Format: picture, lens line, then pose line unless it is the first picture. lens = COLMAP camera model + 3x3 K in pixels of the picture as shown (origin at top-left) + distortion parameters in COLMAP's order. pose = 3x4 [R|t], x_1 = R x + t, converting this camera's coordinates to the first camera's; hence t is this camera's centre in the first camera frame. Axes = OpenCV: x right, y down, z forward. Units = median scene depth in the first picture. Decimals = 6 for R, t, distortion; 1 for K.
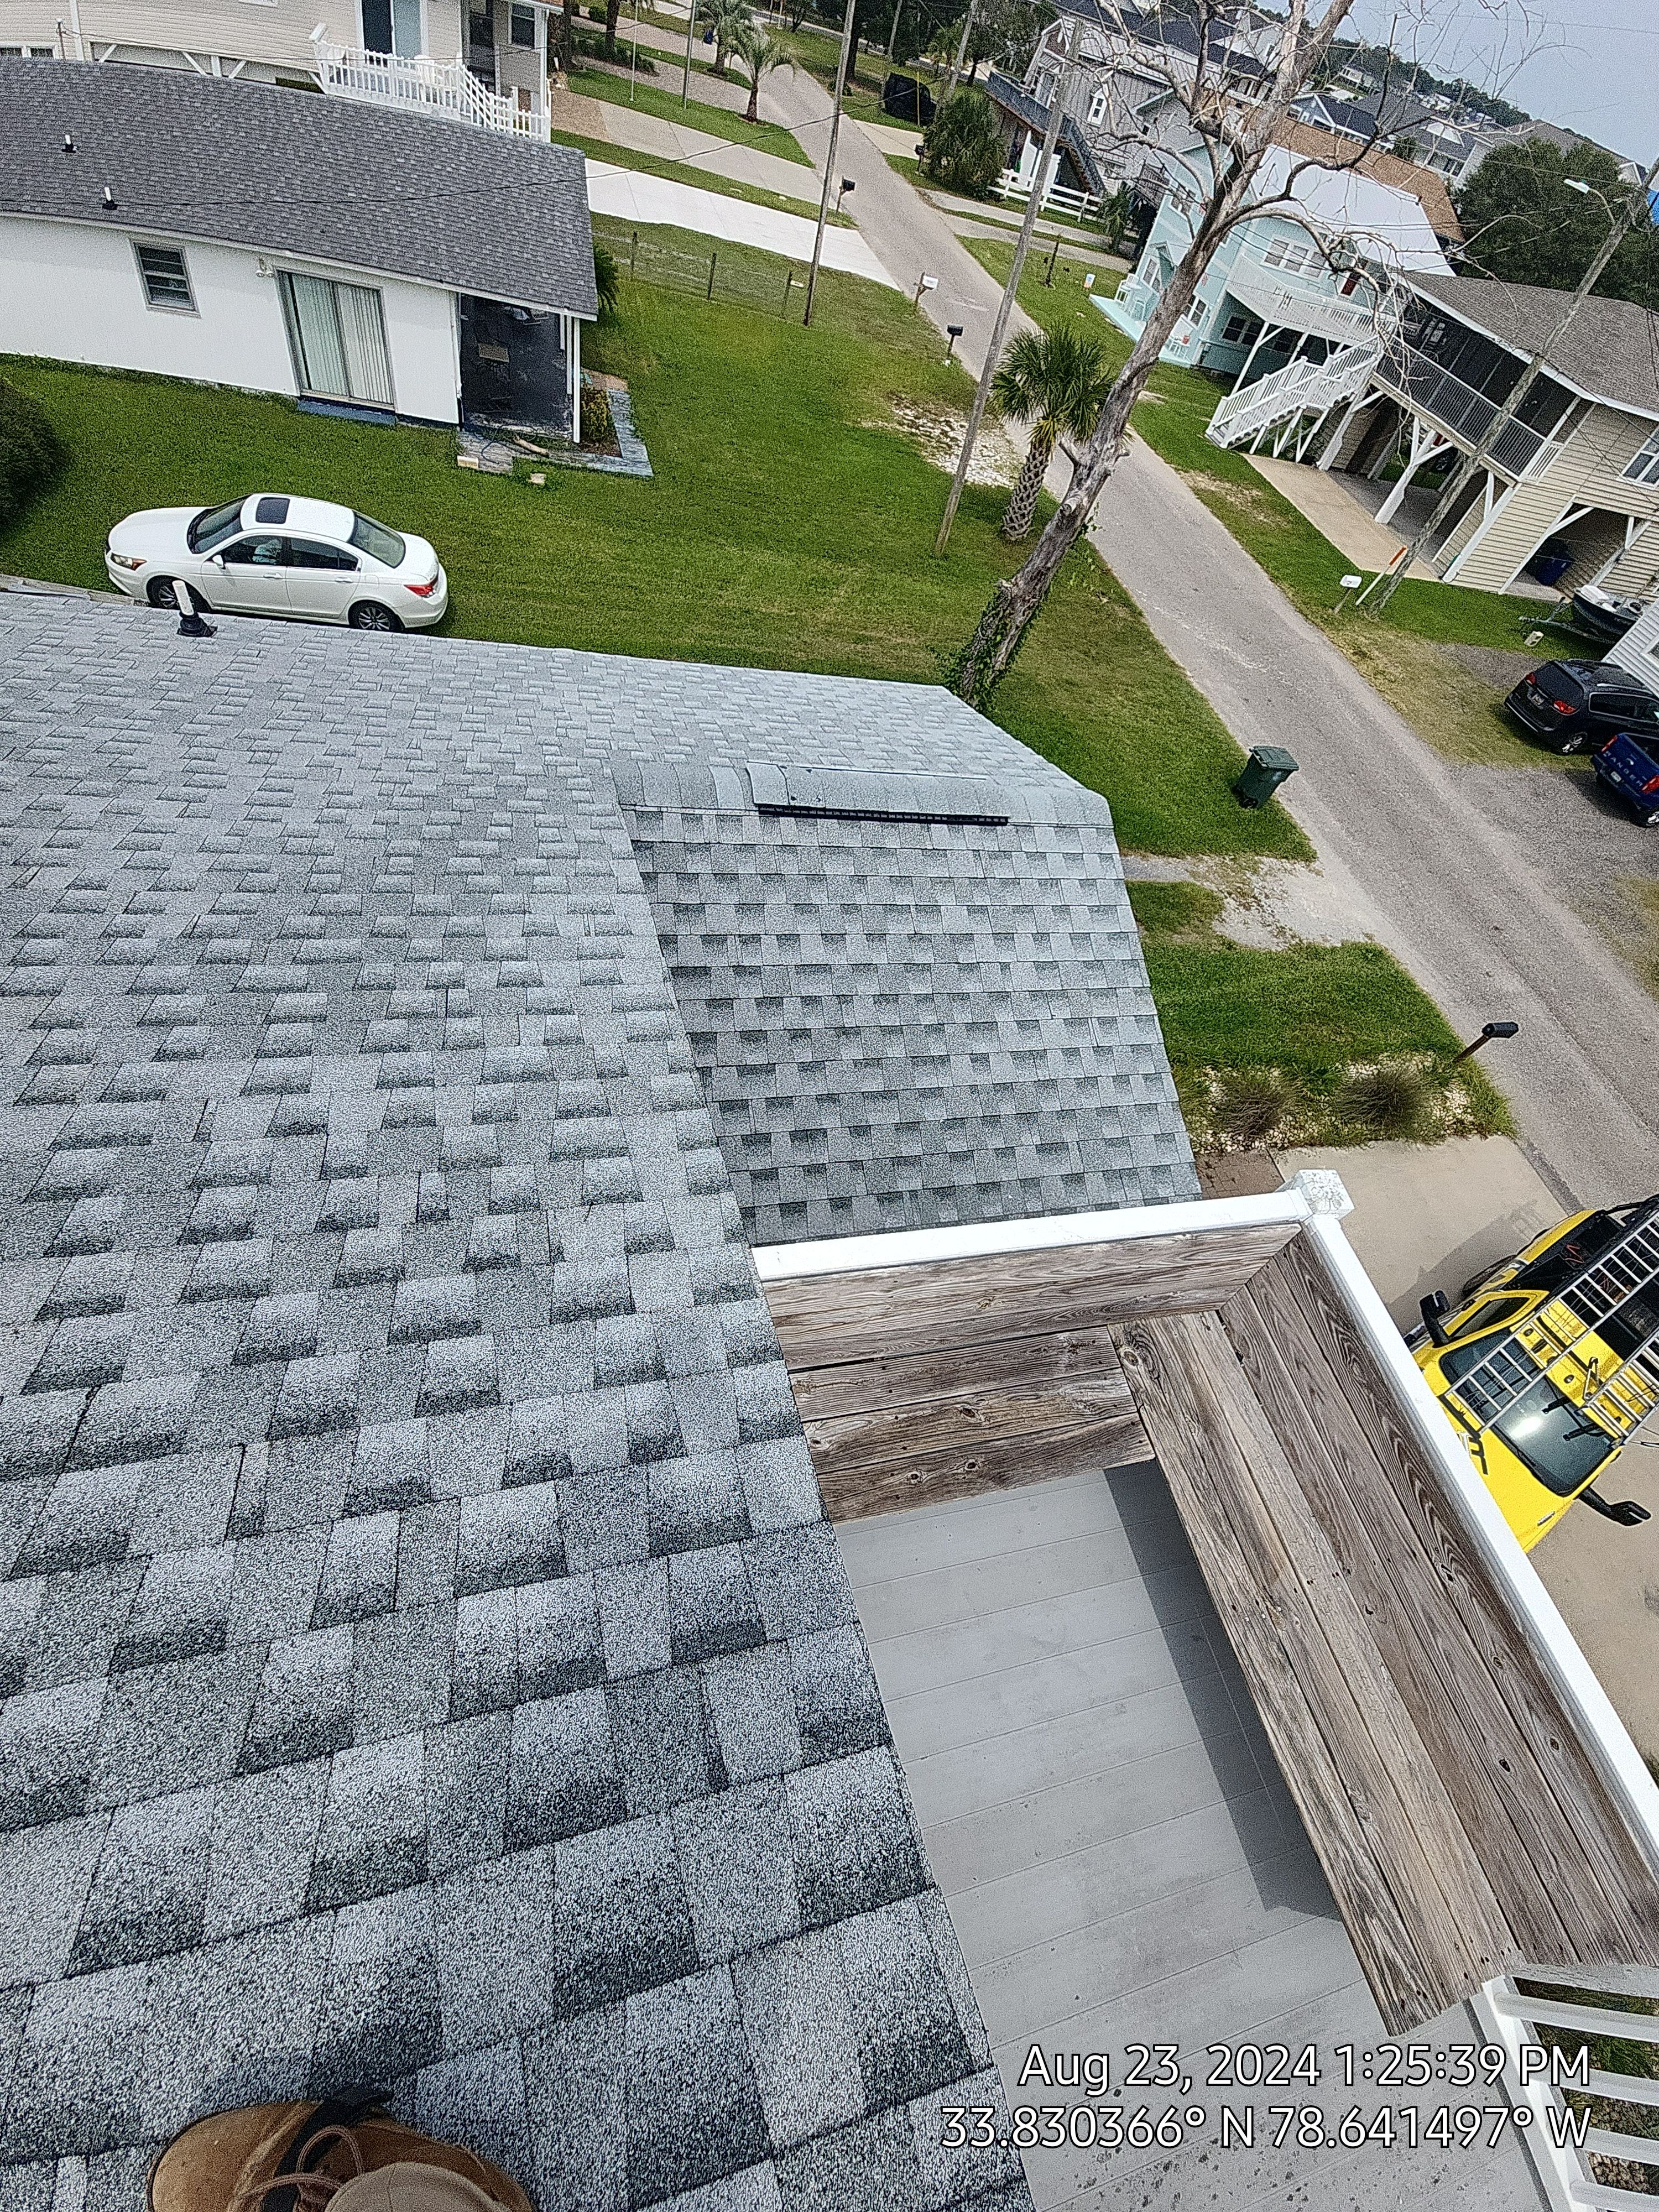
lens RADIAL K [[905.6, 0, 838.8], [0, 905.6, 1107.9], [0, 0, 1]] dist [0.002598, -0.002239]
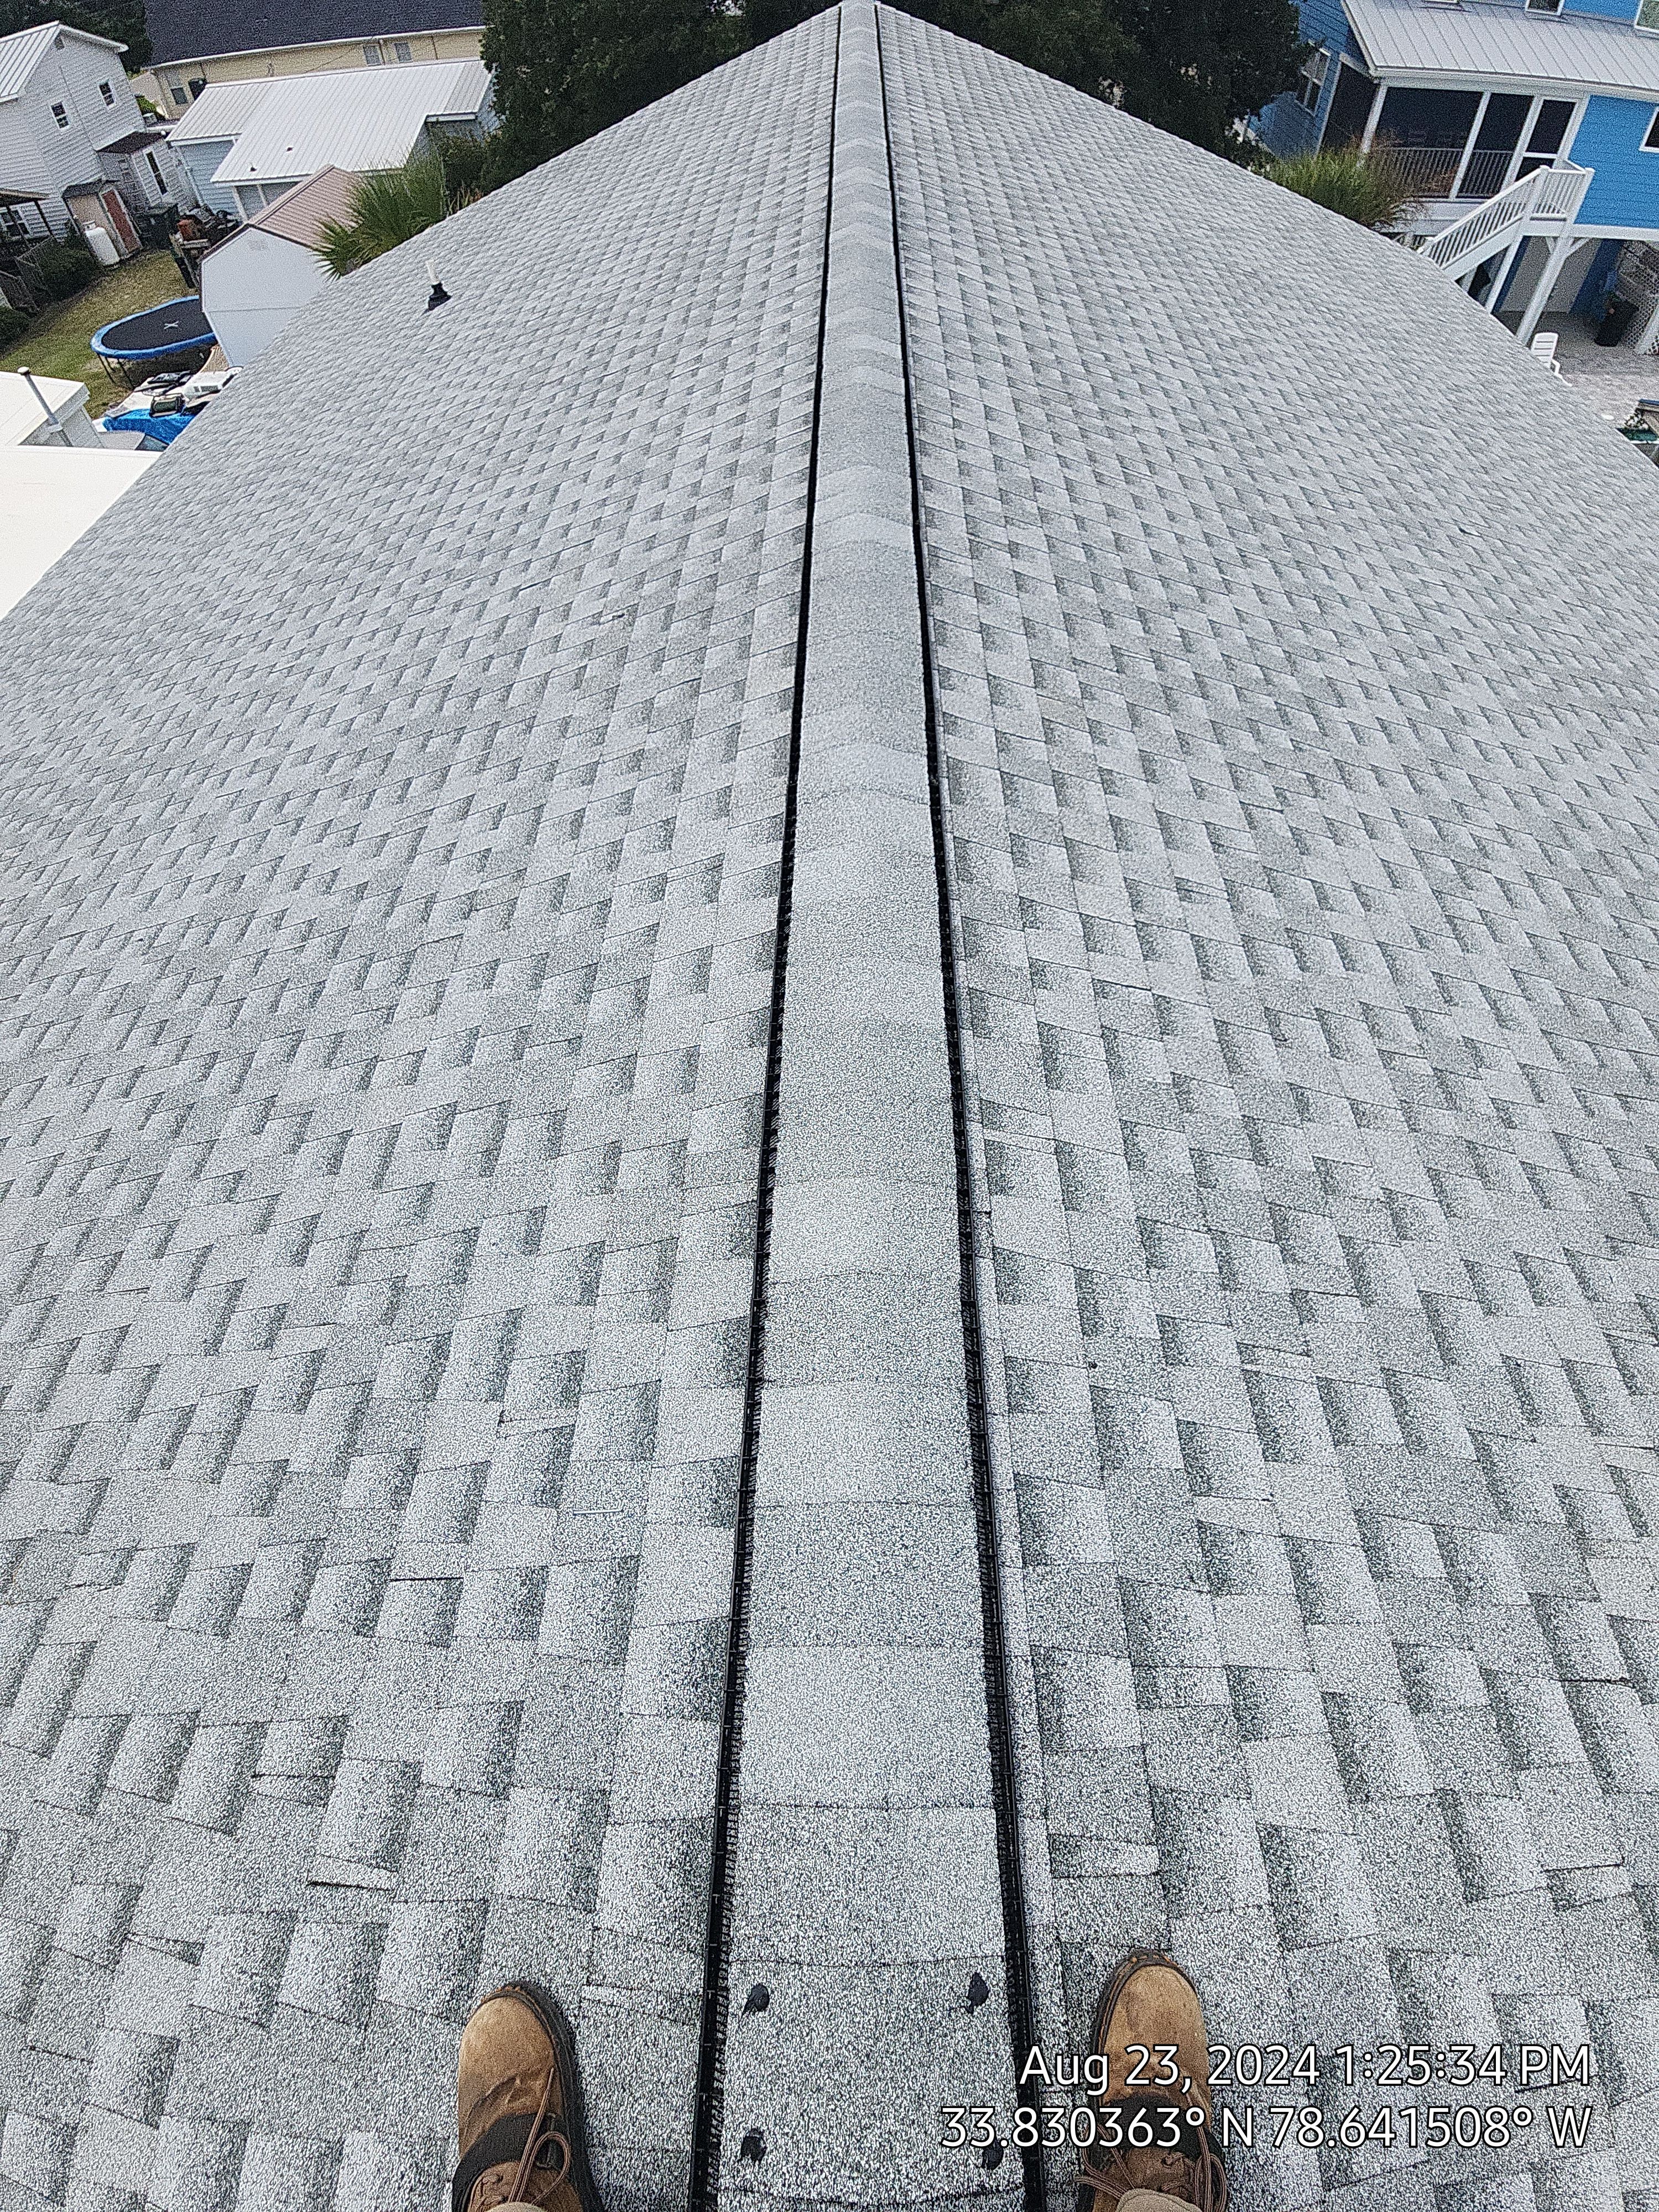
lens RADIAL K [[910.9, 0, 838.0], [0, 910.9, 1109.8], [0, 0, 1]] dist [0.002033, -0.000738]
pose [[-0.238112, 0.662322, -0.710375, -0.231113], [-0.801160, 0.279524, 0.529159, 0.231635], [0.549040, 0.695123, 0.464068, -0.332254]]
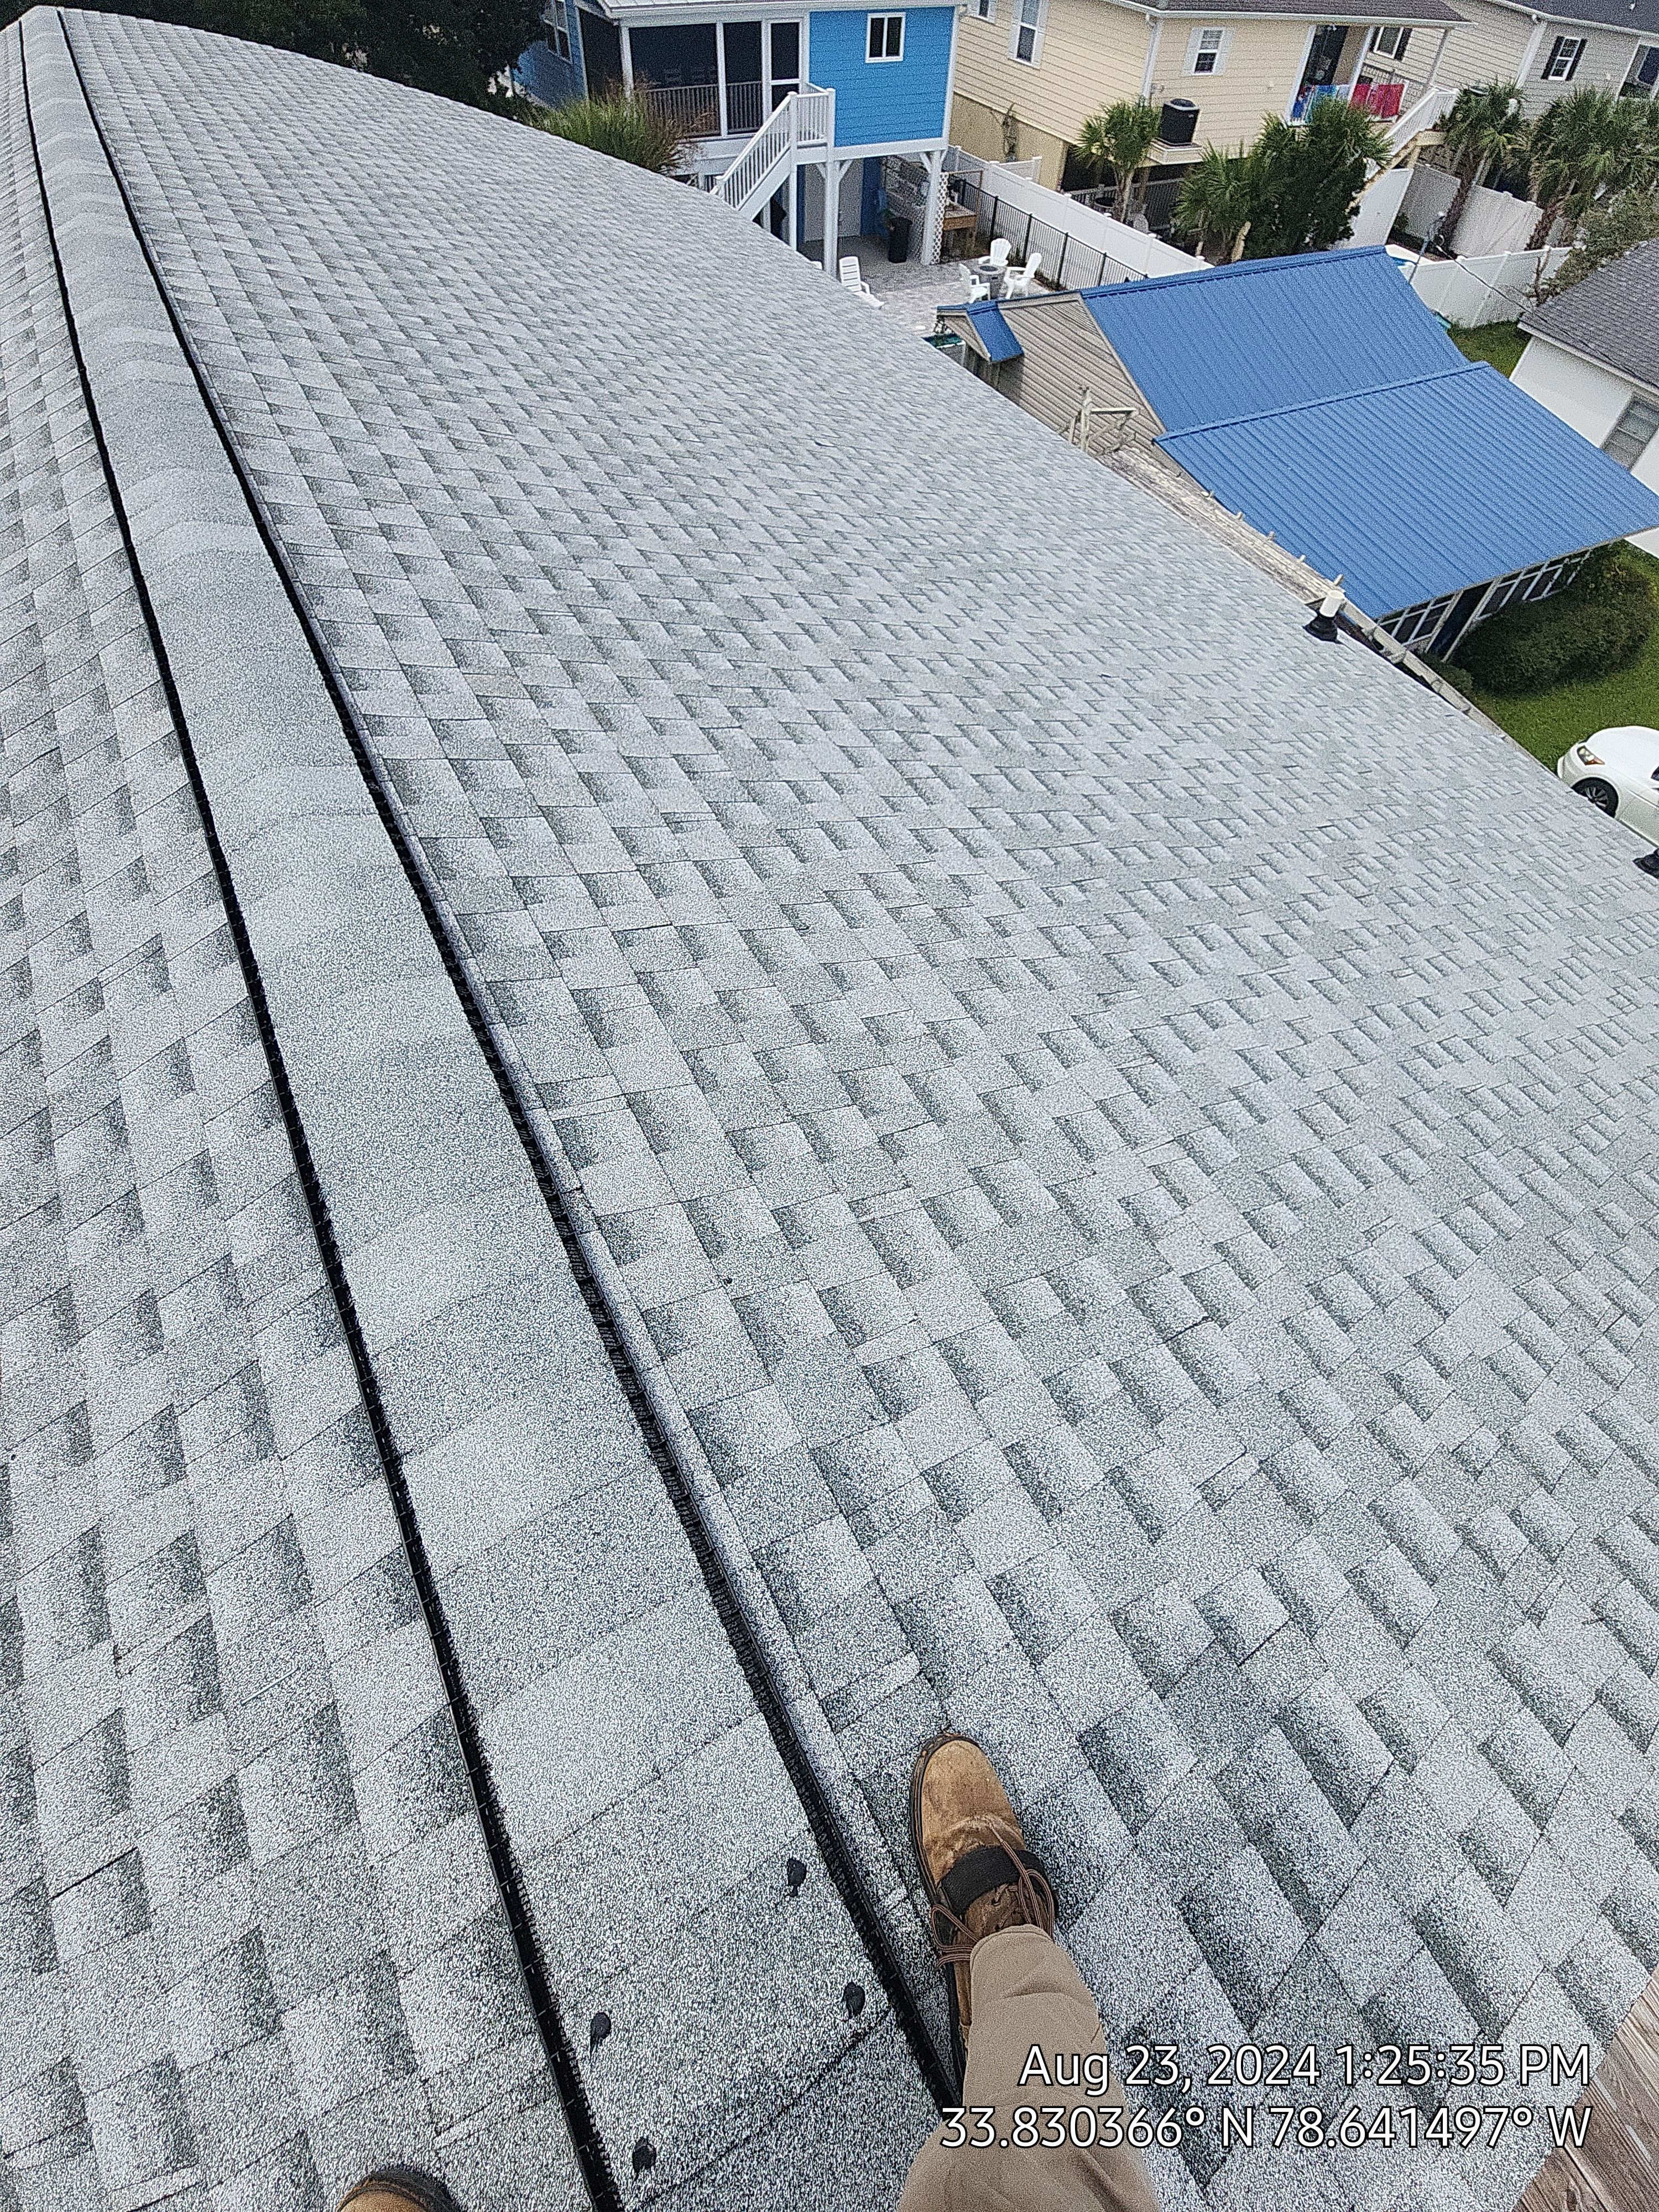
lens RADIAL K [[905.6, 0, 838.8], [0, 905.6, 1107.9], [0, 0, 1]] dist [0.002598, -0.002239]
pose [[0.280110, 0.671366, -0.686153, -0.214347], [-0.762910, 0.589527, 0.265378, 0.147537], [0.582671, 0.449138, 0.677325, -0.253085]]
